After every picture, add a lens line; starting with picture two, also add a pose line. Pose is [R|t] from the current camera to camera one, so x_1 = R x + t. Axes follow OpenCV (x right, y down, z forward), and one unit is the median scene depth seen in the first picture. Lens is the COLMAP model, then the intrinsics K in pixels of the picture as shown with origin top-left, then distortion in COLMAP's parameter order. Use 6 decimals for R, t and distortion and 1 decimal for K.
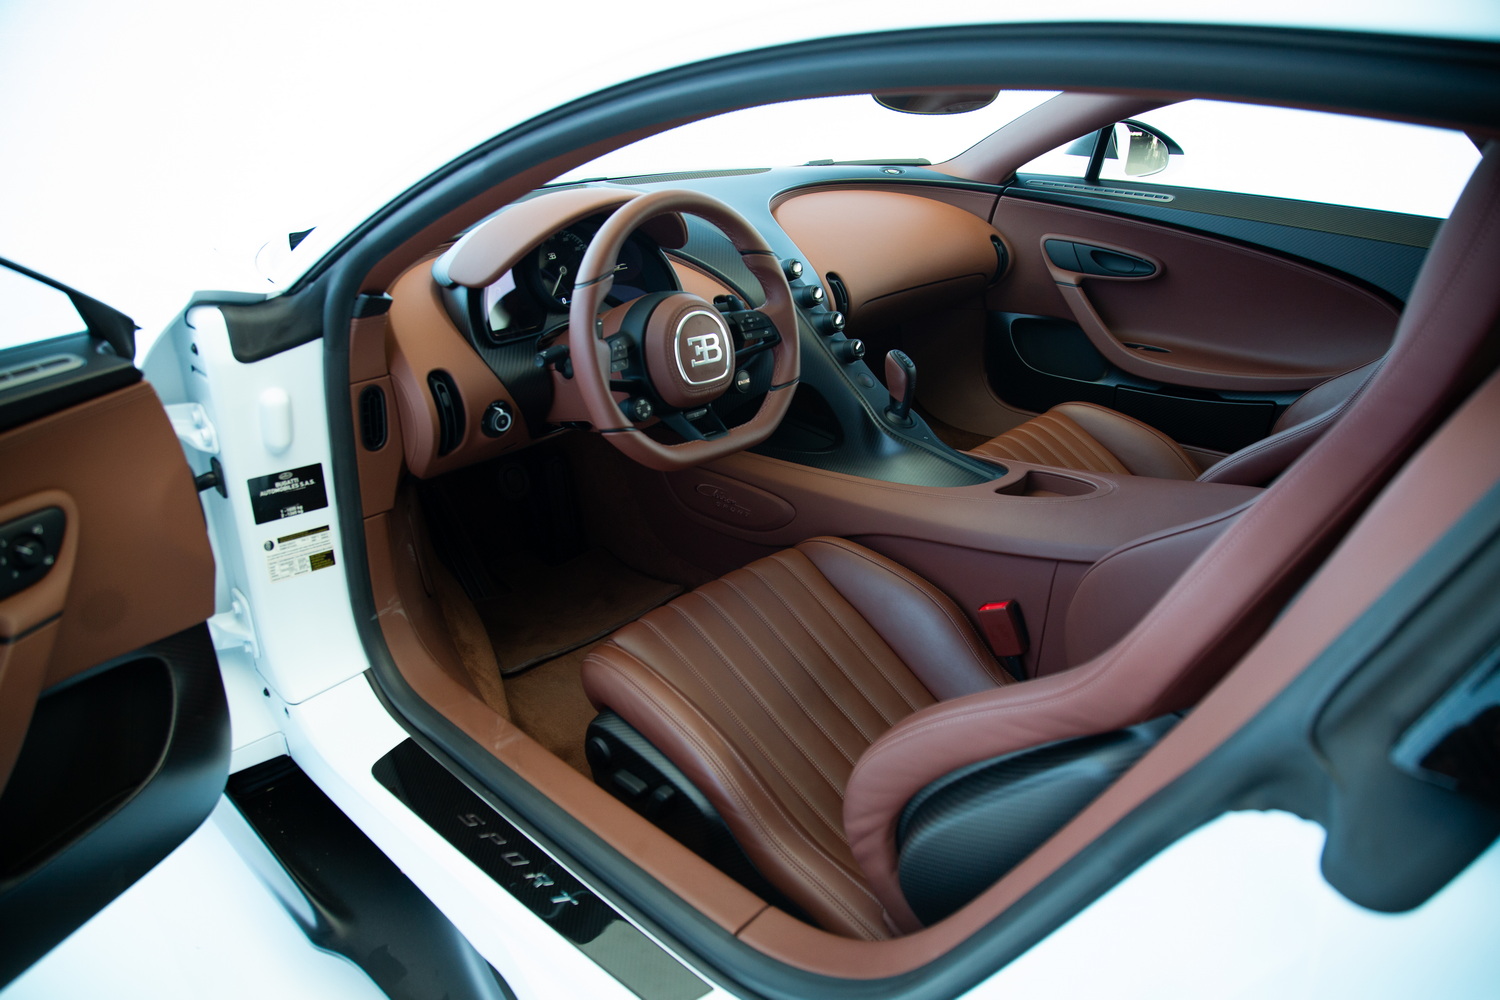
lens RADIAL K [[1005.6, 0, 745.9], [0, 1005.6, 505.6], [0, 0, 1]] dist [-0.102242, 0.029838]
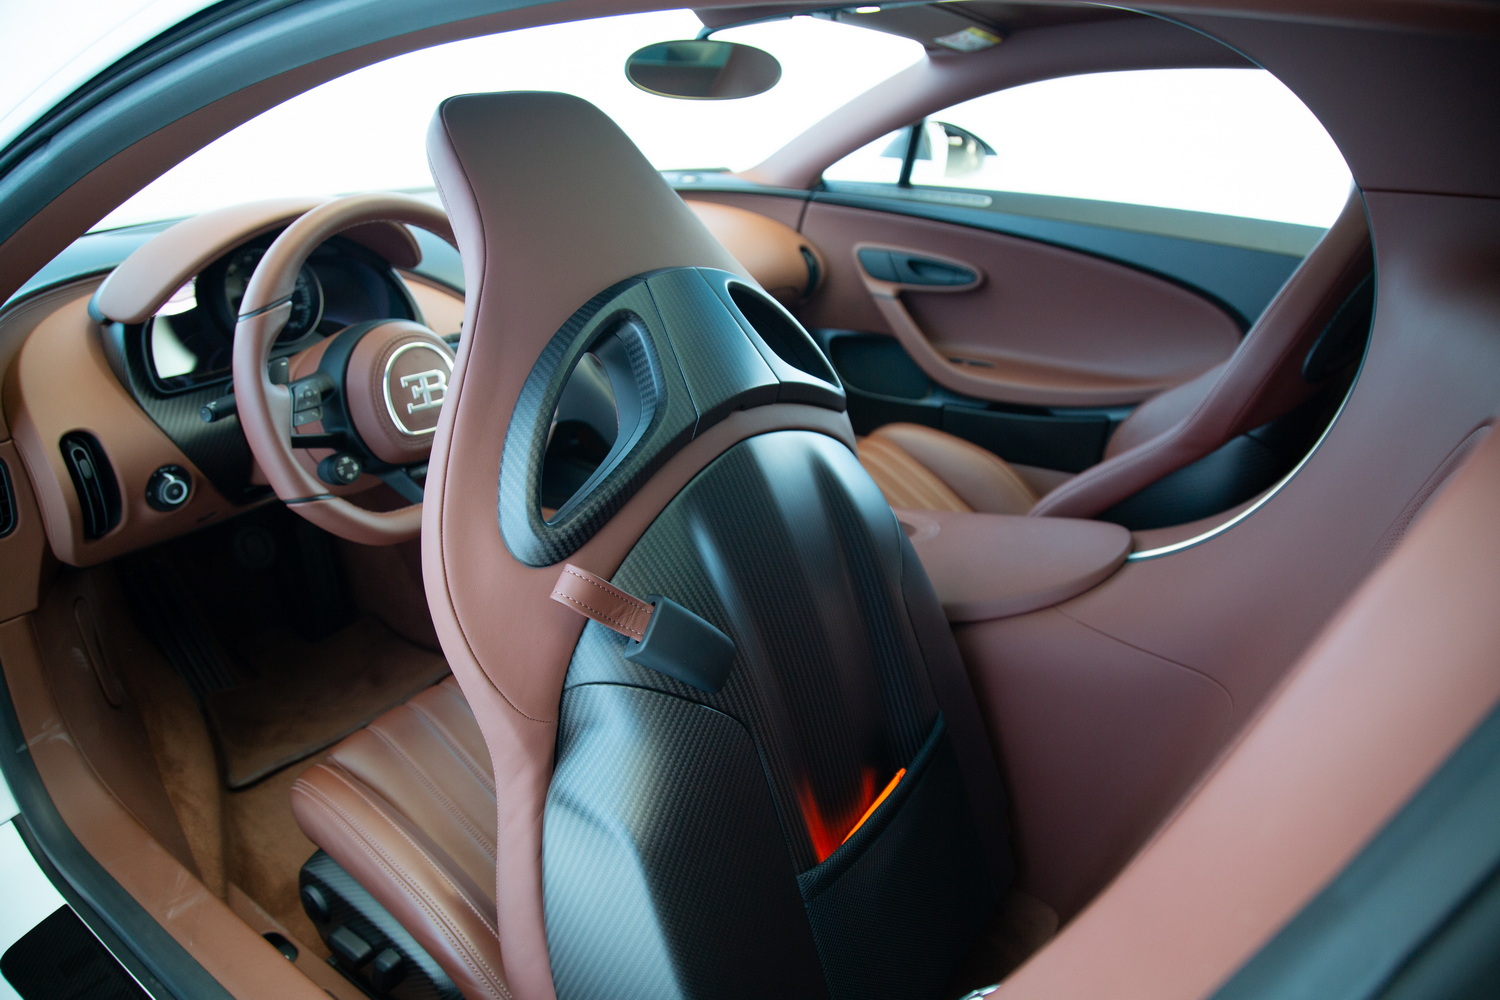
lens RADIAL K [[1005.6, 0, 750.6], [0, 1005.6, 505.7], [0, 0, 1]] dist [-0.102242, 0.029838]
pose [[0.988002, -0.050854, 0.145831, 0.090821], [0.053761, 0.998425, -0.016063, -0.034471], [-0.144784, 0.023710, 0.989179, 0.165704]]
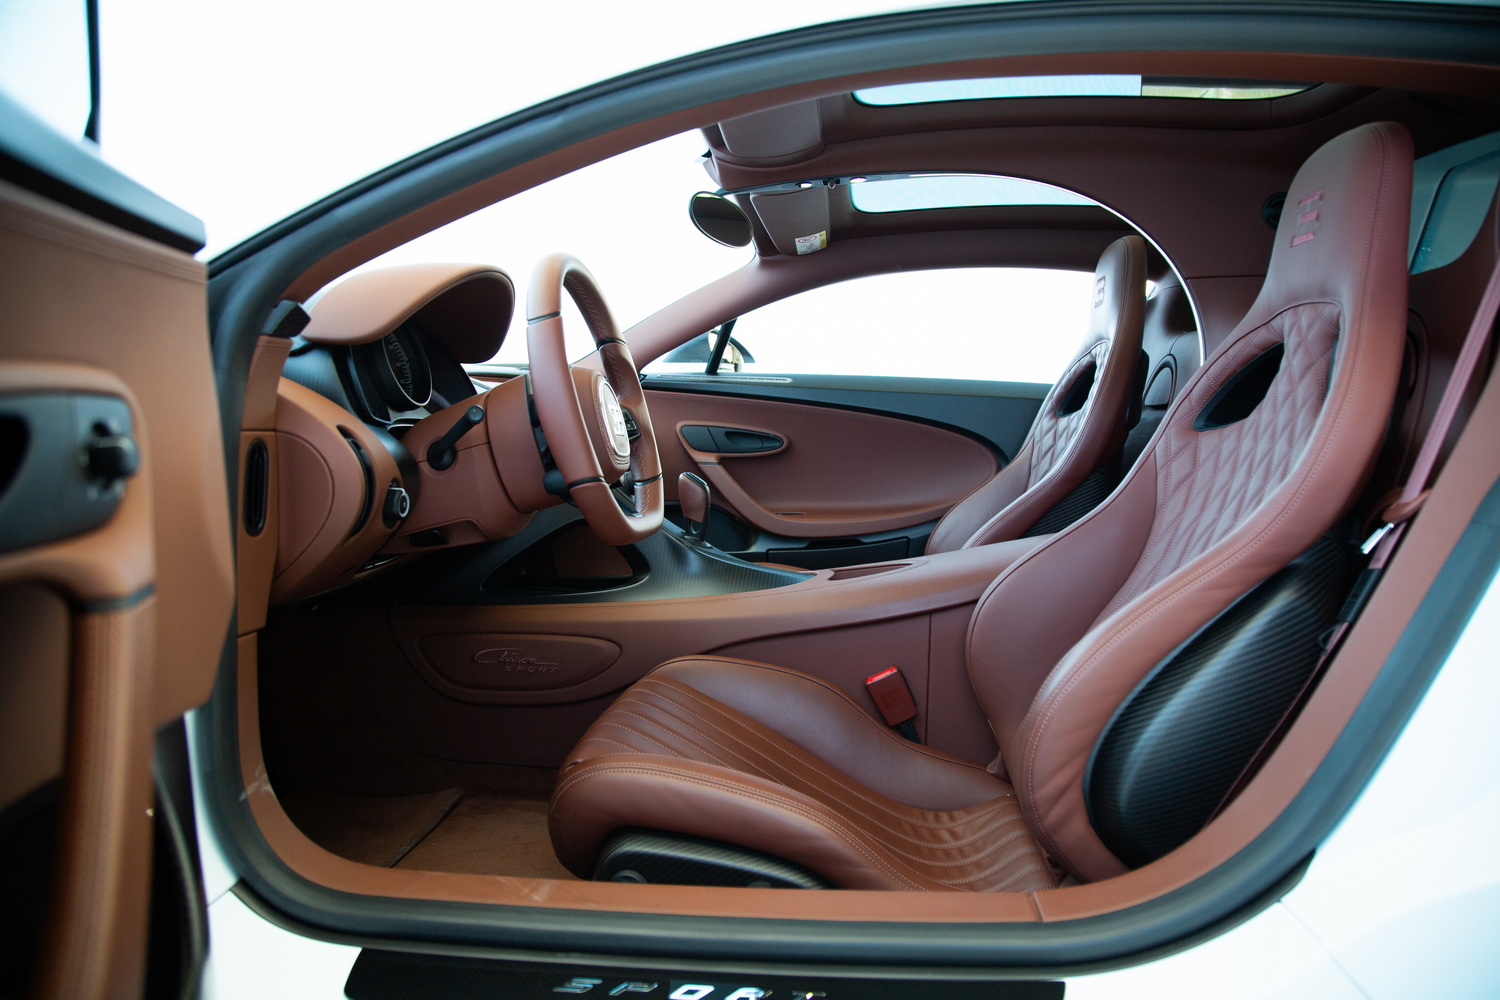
lens RADIAL K [[1005.6, 0, 753.4], [0, 1005.6, 501.1], [0, 0, 1]] dist [-0.102242, 0.029838]
pose [[0.802893, -0.041202, 0.594697, -0.468671], [0.236904, 0.937501, -0.254888, 0.169951], [-0.547027, 0.345534, 0.762474, 0.250433]]
